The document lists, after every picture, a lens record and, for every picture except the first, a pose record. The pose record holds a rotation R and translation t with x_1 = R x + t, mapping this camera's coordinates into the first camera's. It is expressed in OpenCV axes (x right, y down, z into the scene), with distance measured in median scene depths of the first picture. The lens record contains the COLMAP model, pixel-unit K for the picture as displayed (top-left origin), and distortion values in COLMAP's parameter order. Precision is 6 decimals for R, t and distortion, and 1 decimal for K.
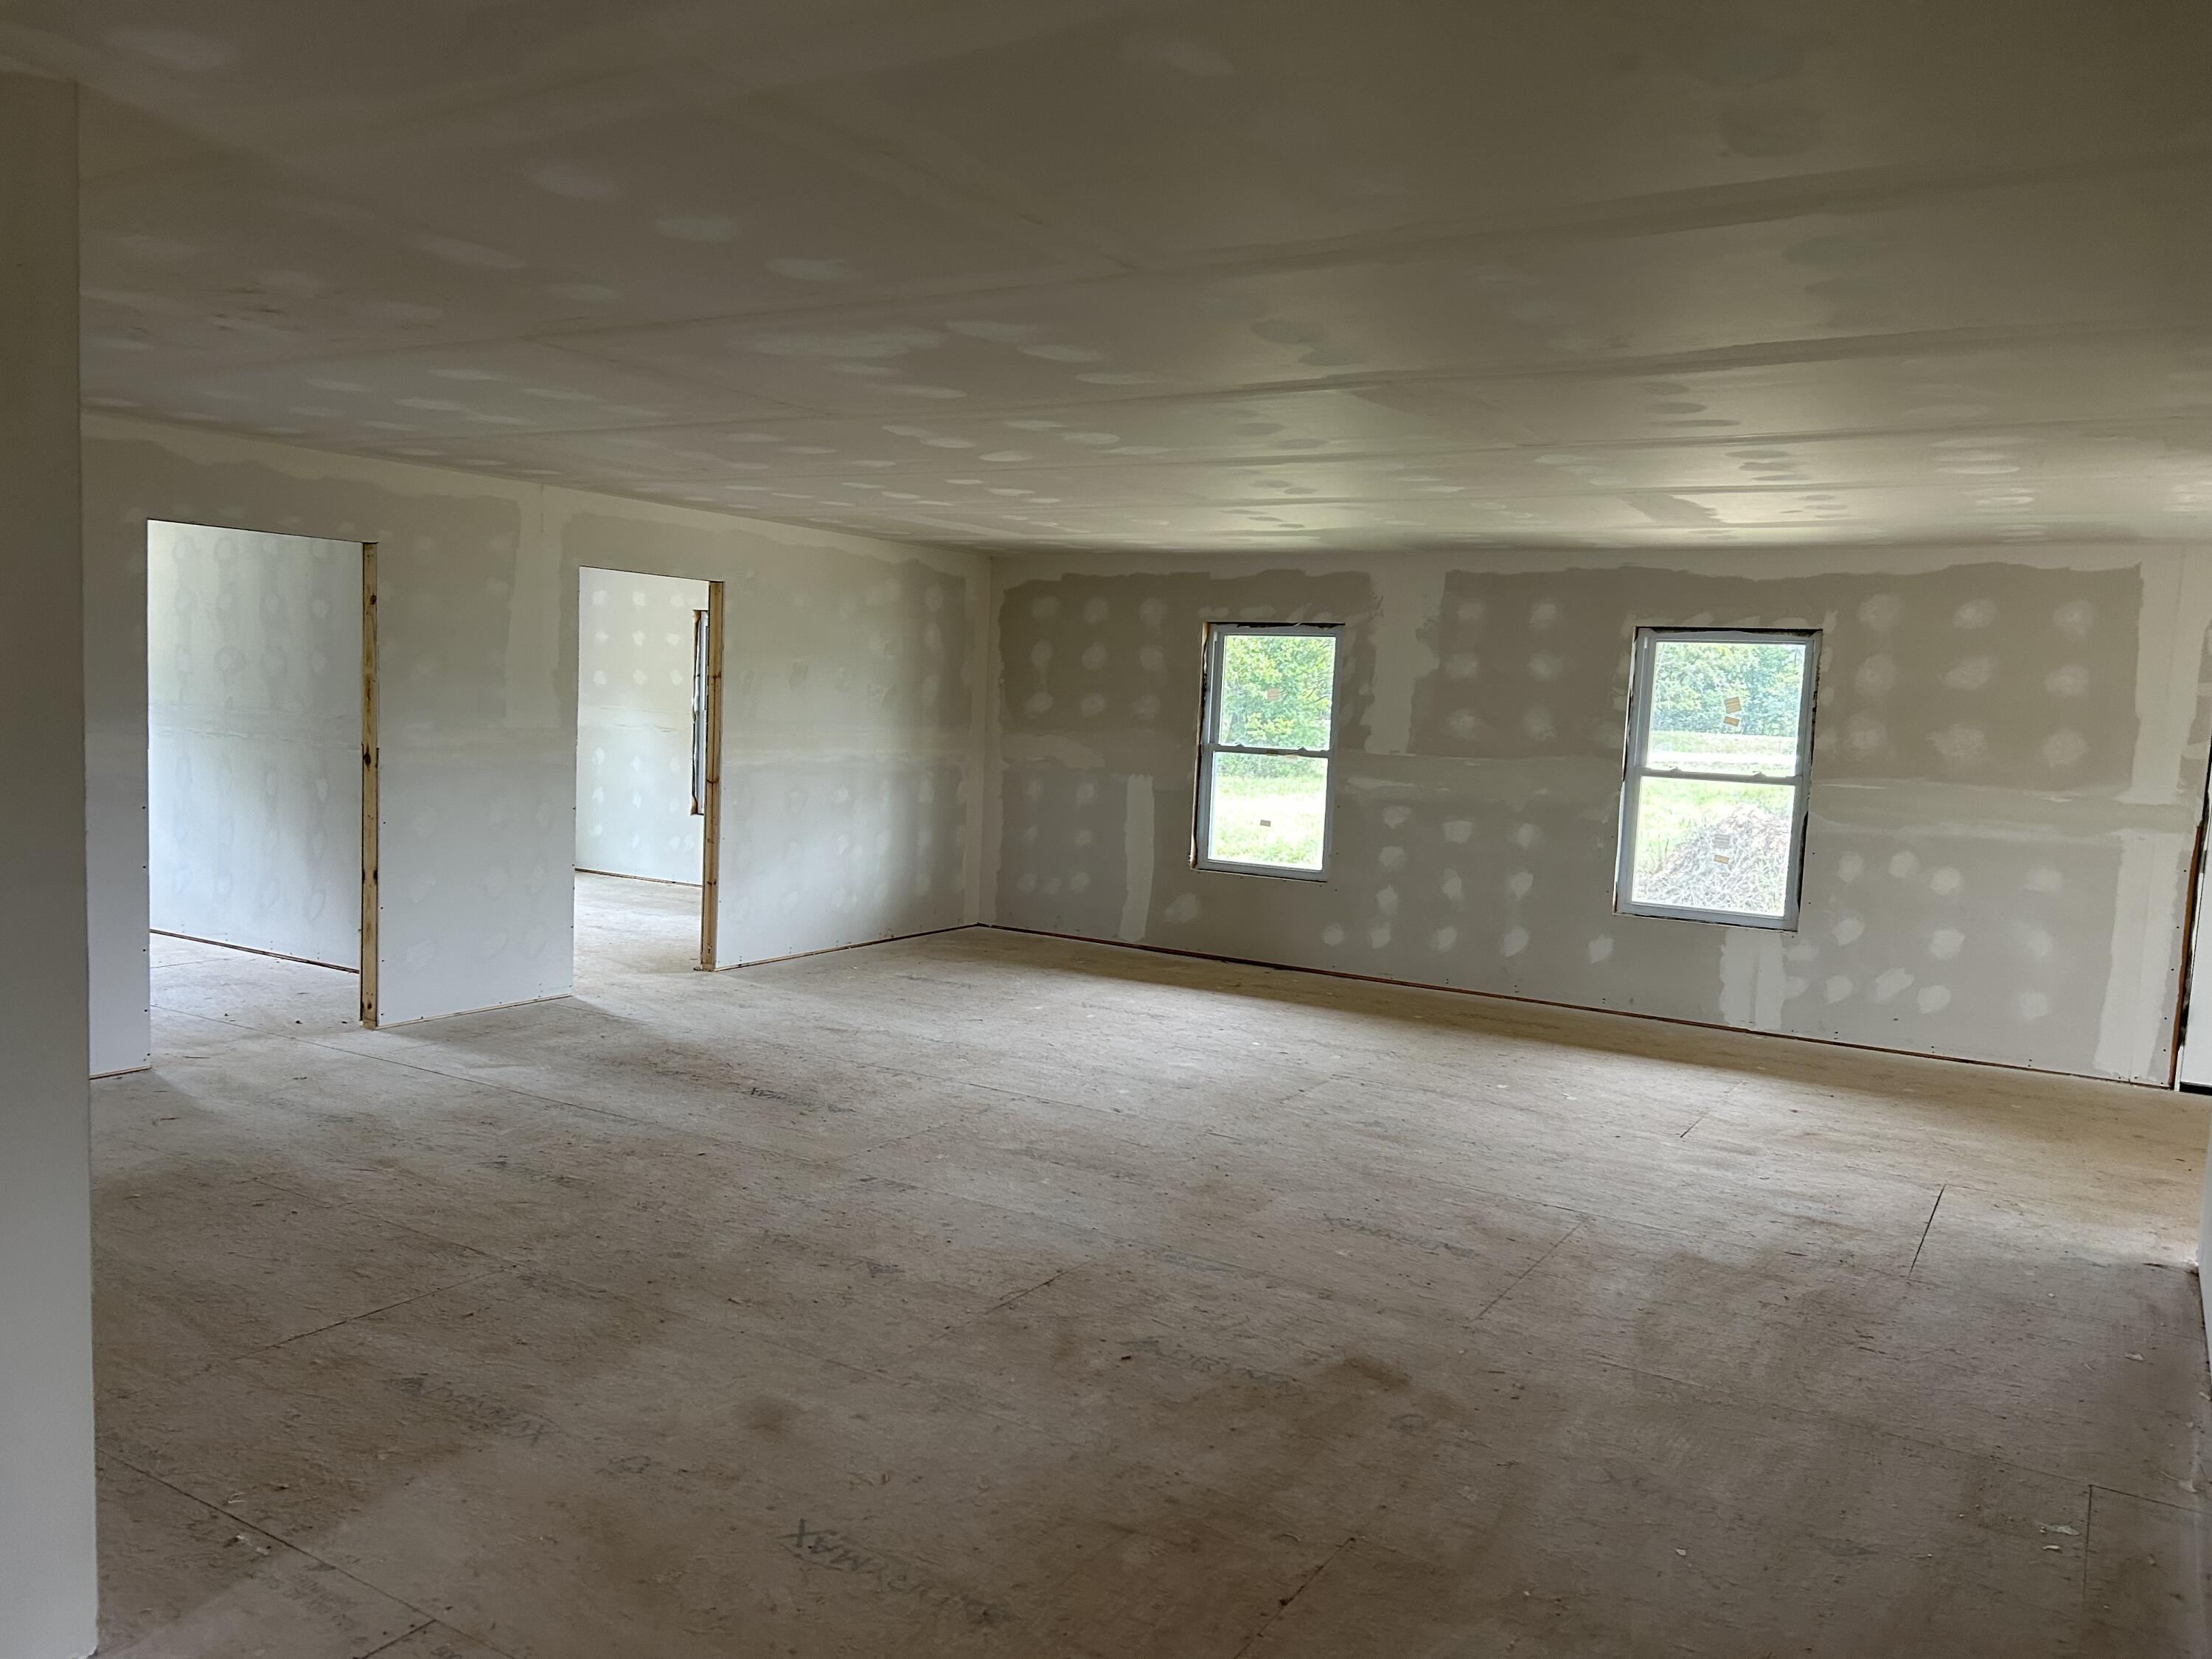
lens RADIAL K [[1650.7, 0, 1103.1], [0, 1650.7, 832.8], [0, 0, 1]] dist [0.014774, -0.004402]
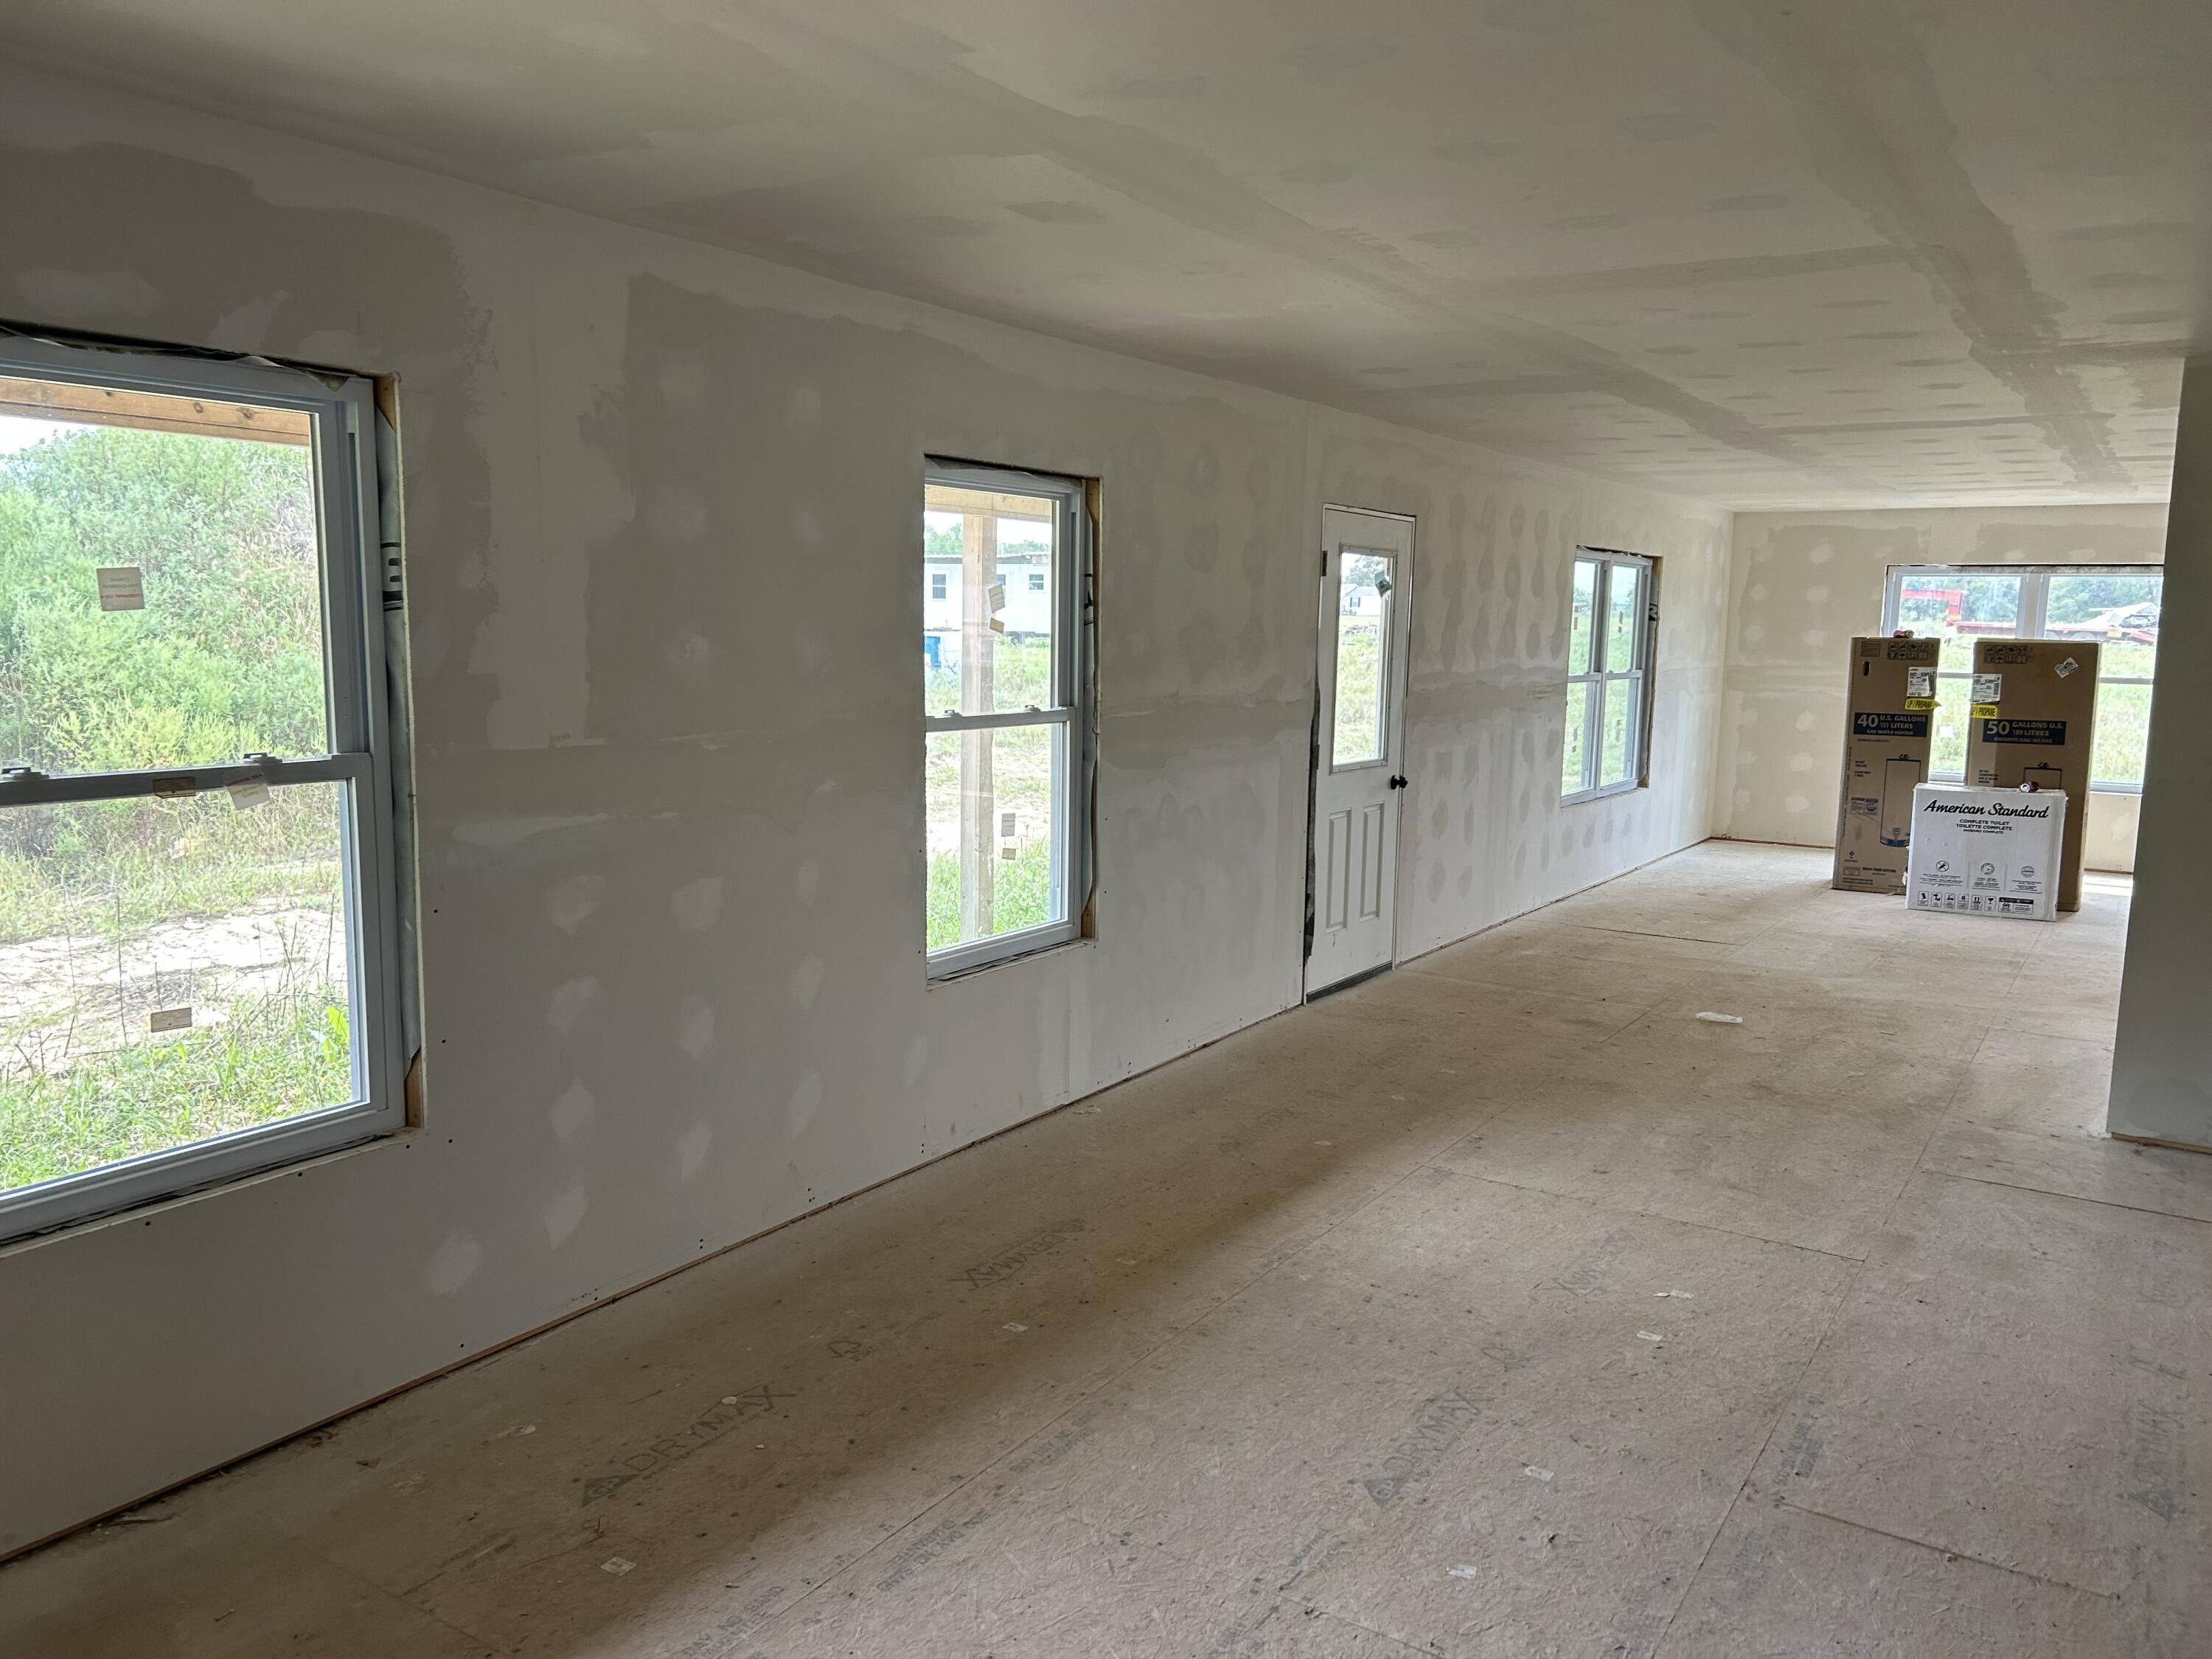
lens RADIAL K [[1650.7, 0, 1103.7], [0, 1650.7, 830.5], [0, 0, 1]] dist [0.014774, -0.004402]
pose [[0.044467, -0.164946, 0.985300, -0.200508], [0.077330, 0.983884, 0.161219, -0.080579], [-0.996013, 0.069024, 0.056505, 0.863037]]
